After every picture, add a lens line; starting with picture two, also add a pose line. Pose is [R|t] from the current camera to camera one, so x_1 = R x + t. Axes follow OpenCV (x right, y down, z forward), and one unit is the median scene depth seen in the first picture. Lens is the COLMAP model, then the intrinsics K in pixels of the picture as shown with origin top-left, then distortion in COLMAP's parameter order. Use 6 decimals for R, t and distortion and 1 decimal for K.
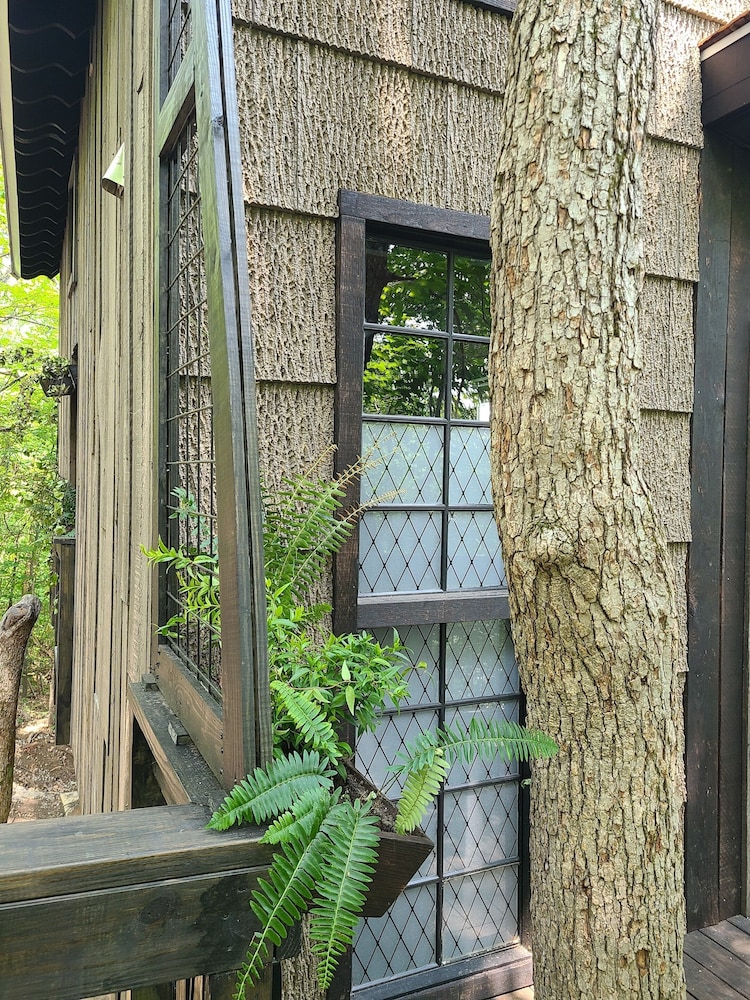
lens RADIAL K [[725.6, 0, 370.9], [0, 725.6, 496.5], [0, 0, 1]] dist [0.076760, -0.063970]
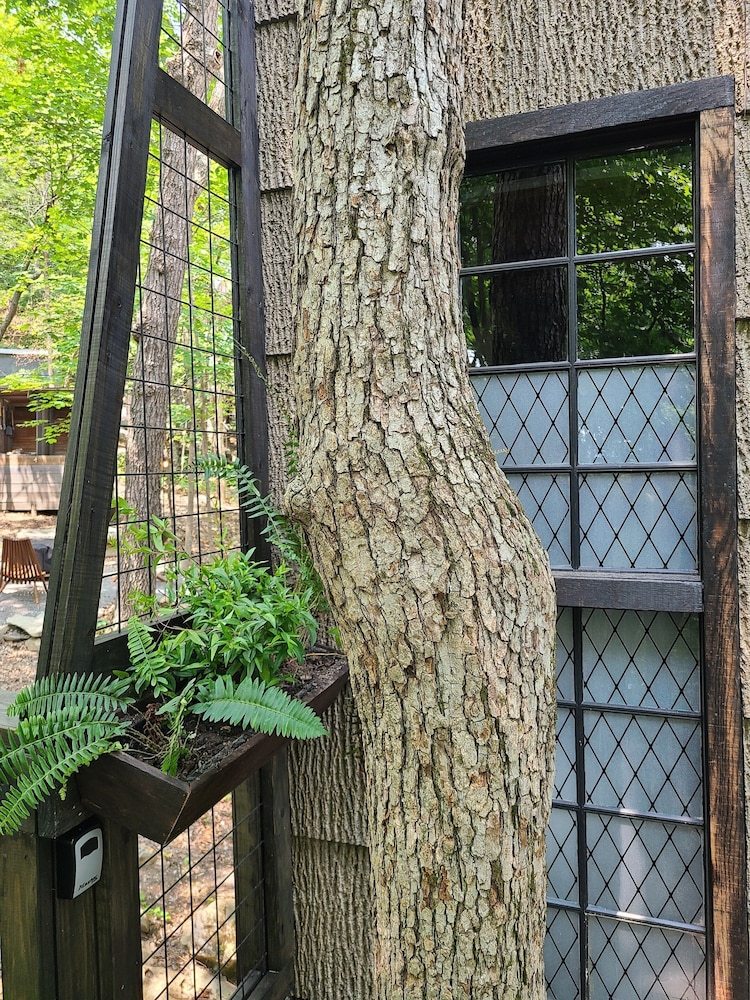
lens RADIAL K [[726.7, 0, 400.7], [0, 726.7, 493.8], [0, 0, 1]] dist [0.069595, -0.067965]
pose [[0.719892, -0.007057, -0.694051, 0.567674], [0.018777, 0.999780, 0.009310, 0.034106], [0.693832, -0.019734, 0.719866, 0.275803]]
